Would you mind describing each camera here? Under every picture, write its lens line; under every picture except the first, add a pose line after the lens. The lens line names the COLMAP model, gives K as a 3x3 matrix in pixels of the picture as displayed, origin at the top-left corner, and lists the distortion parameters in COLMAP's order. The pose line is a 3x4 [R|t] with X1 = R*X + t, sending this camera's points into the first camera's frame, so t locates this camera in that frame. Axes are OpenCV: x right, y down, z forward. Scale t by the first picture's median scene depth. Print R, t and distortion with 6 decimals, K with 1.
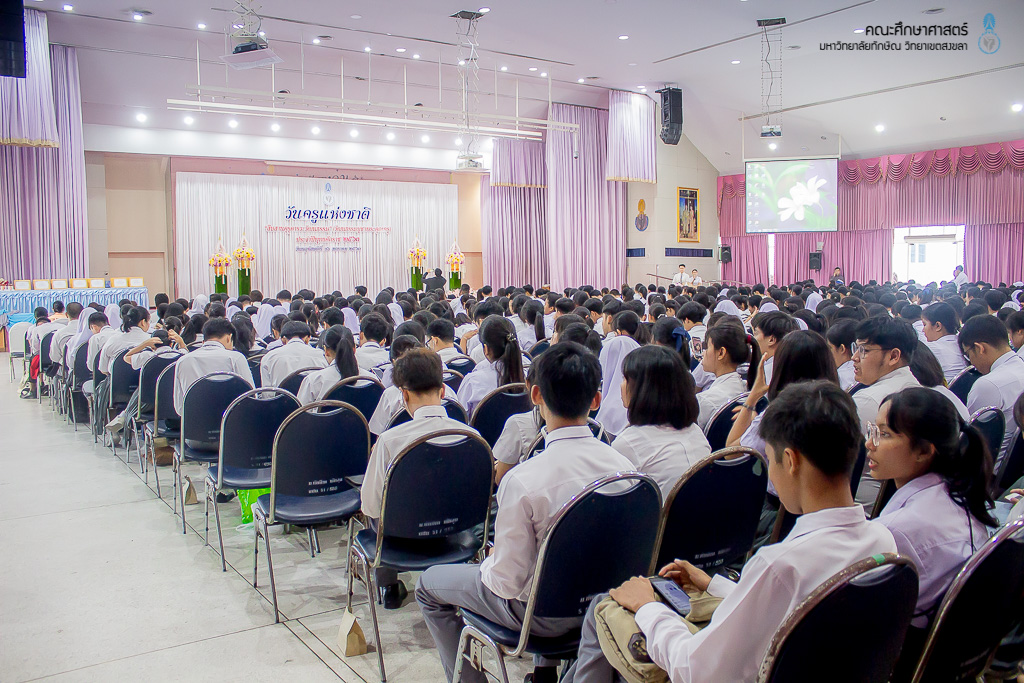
lens RADIAL K [[848.8, 0, 507.3], [0, 848.8, 343.5], [0, 0, 1]] dist [-0.154141, 0.081471]
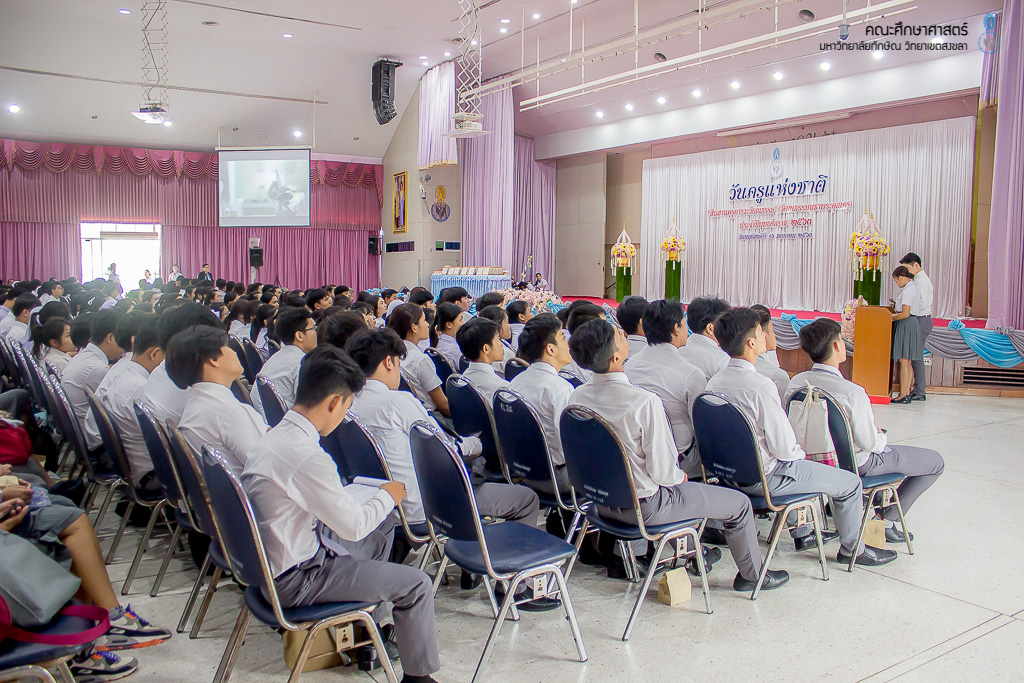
lens RADIAL K [[848.8, 0, 508.3], [0, 848.8, 336.6], [0, 0, 1]] dist [-0.154141, 0.081471]
pose [[-0.018518, 0.093534, -0.995444, 0.550298], [-0.088490, 0.991554, 0.094814, -0.073668], [0.995905, 0.089843, -0.010085, 0.786397]]
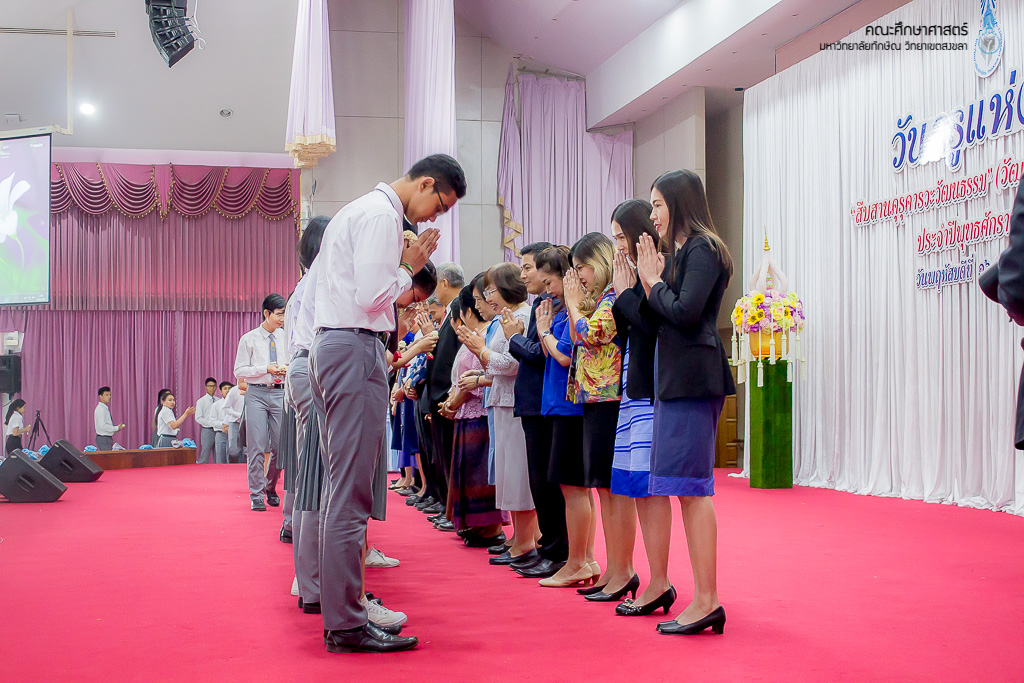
lens RADIAL K [[1482.9, 0, 514.1], [0, 1482.9, 342.3], [0, 0, 1]] dist [0.003345, 0.000000]
pose [[-0.365921, -0.017172, -0.930487, 0.210315], [-0.061431, 0.998095, 0.005738, -0.087476], [0.928616, 0.059261, -0.366279, 1.038614]]
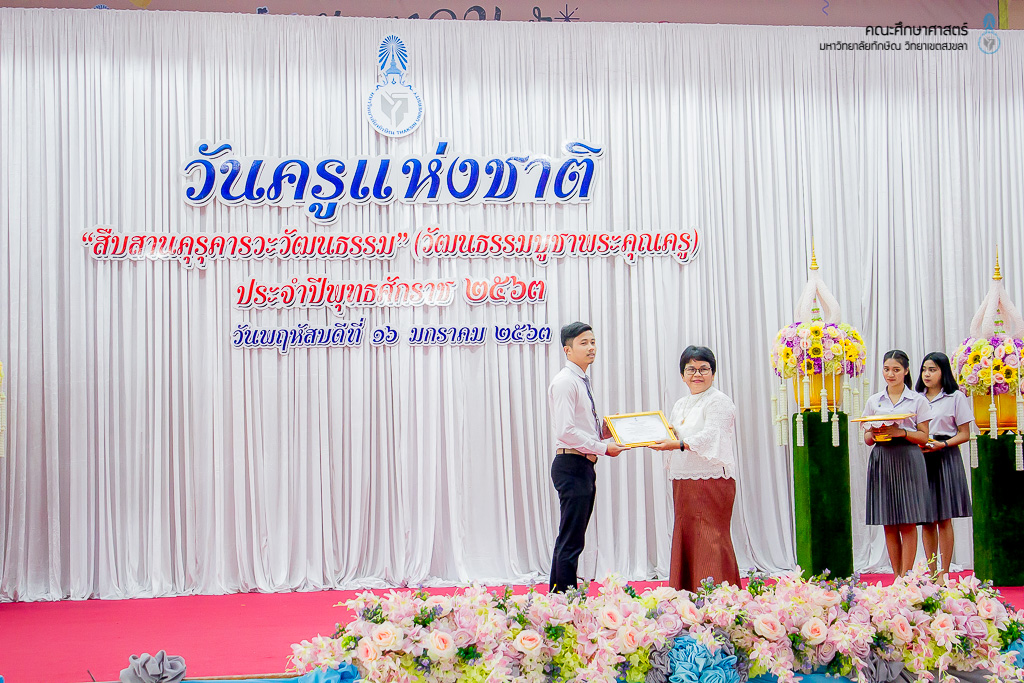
lens RADIAL K [[1857.2, 0, 505.8], [0, 1857.2, 339.5], [0, 0, 1]] dist [0.040321, 0.000000]
pose [[0.912419, -0.032228, -0.407988, 0.011535], [-0.024254, 0.990884, -0.132514, -0.048363], [0.408539, 0.130804, 0.903319, 0.581319]]
